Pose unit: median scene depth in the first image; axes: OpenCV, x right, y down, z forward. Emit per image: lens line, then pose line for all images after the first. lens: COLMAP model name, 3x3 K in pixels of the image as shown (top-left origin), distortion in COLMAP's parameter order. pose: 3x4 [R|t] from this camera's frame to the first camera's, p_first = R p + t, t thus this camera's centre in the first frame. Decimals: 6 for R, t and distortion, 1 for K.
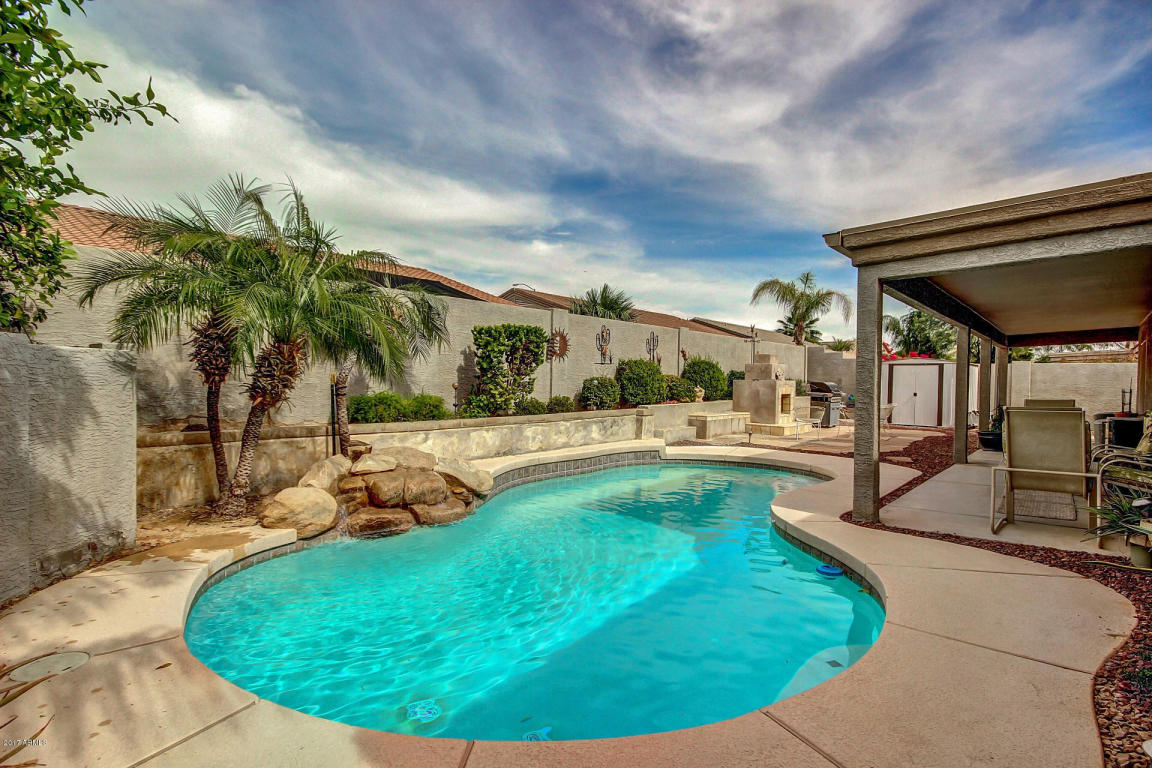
lens RADIAL K [[582.7, 0, 576.0], [0, 582.7, 384.0], [0, 0, 1]] dist [0.000048, -0.000031]
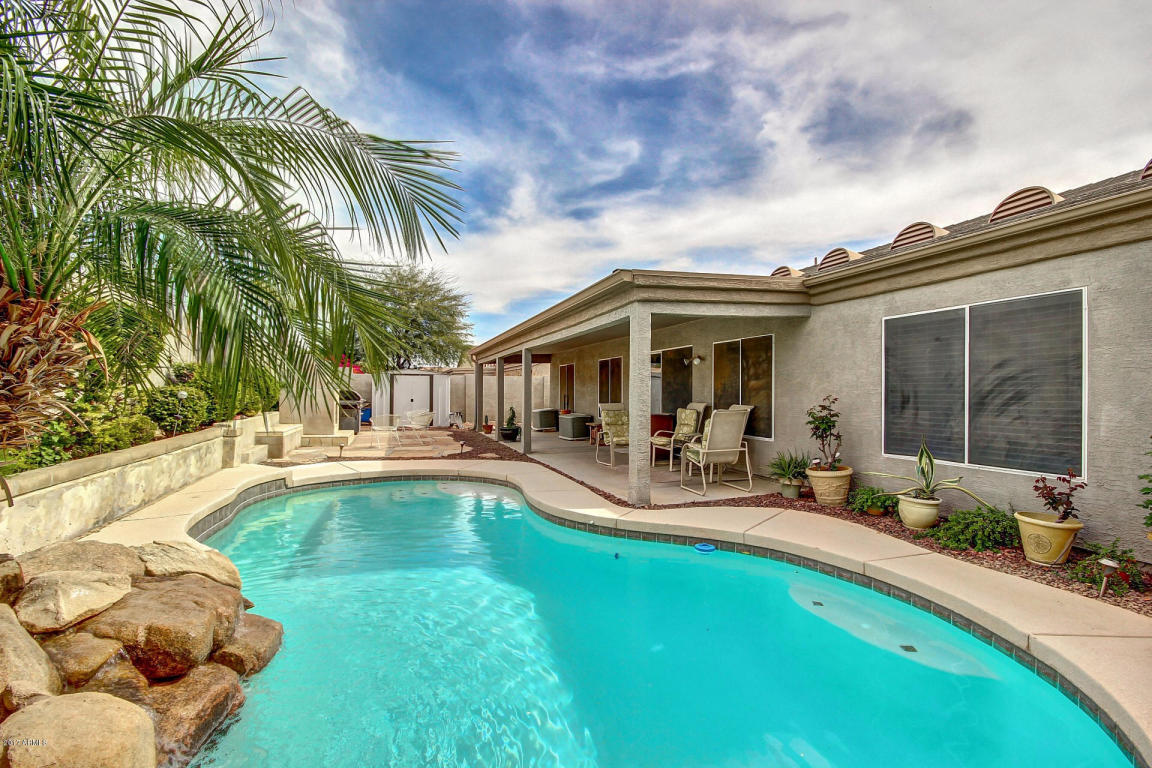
lens RADIAL K [[537.8, 0, 575.4], [0, 537.8, 393.4], [0, 0, 1]] dist [0.001879, -0.000254]
pose [[0.505911, -0.009885, 0.862529, -0.327164], [0.002719, 0.999948, 0.009865, -0.010193], [-0.862582, -0.002646, 0.505911, 0.307037]]
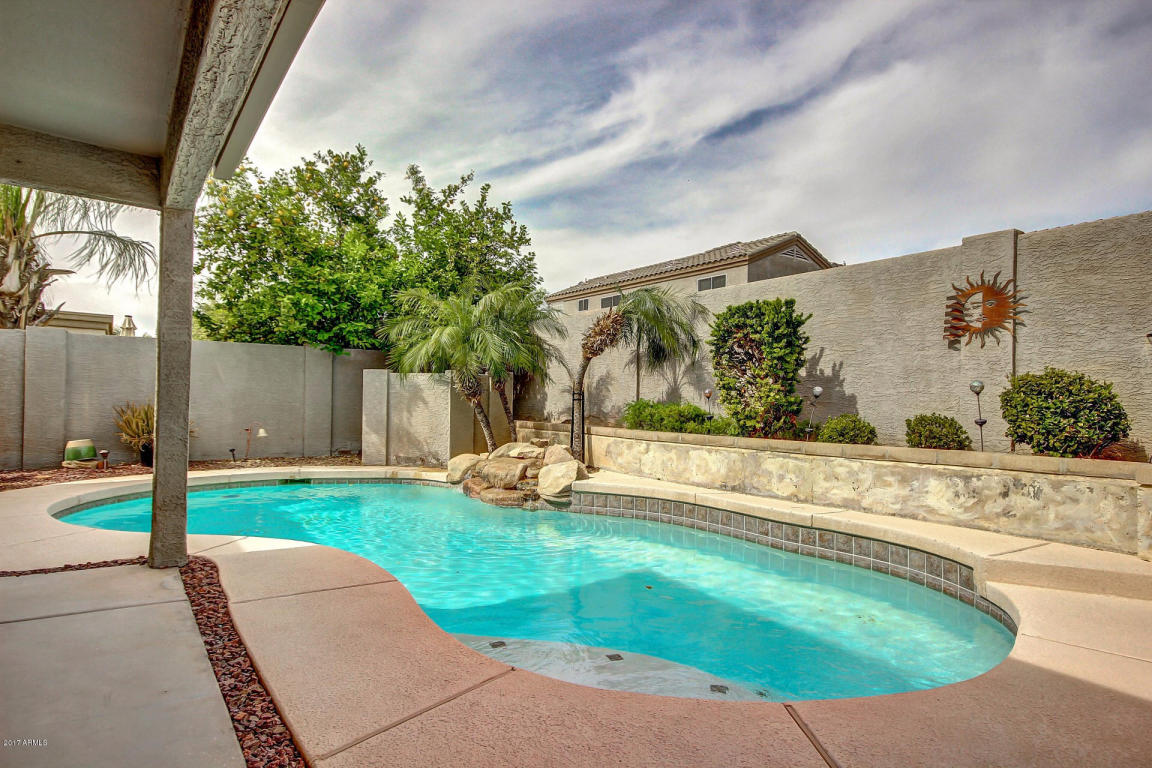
lens RADIAL K [[650.7, 0, 598.3], [0, 650.7, 386.4], [0, 0, 1]] dist [0.000278, 0.000063]
pose [[-0.225210, -0.041585, -0.973422, 0.649606], [-0.028704, 0.998938, -0.036034, 0.027034], [0.973887, 0.019826, -0.226165, 0.958512]]
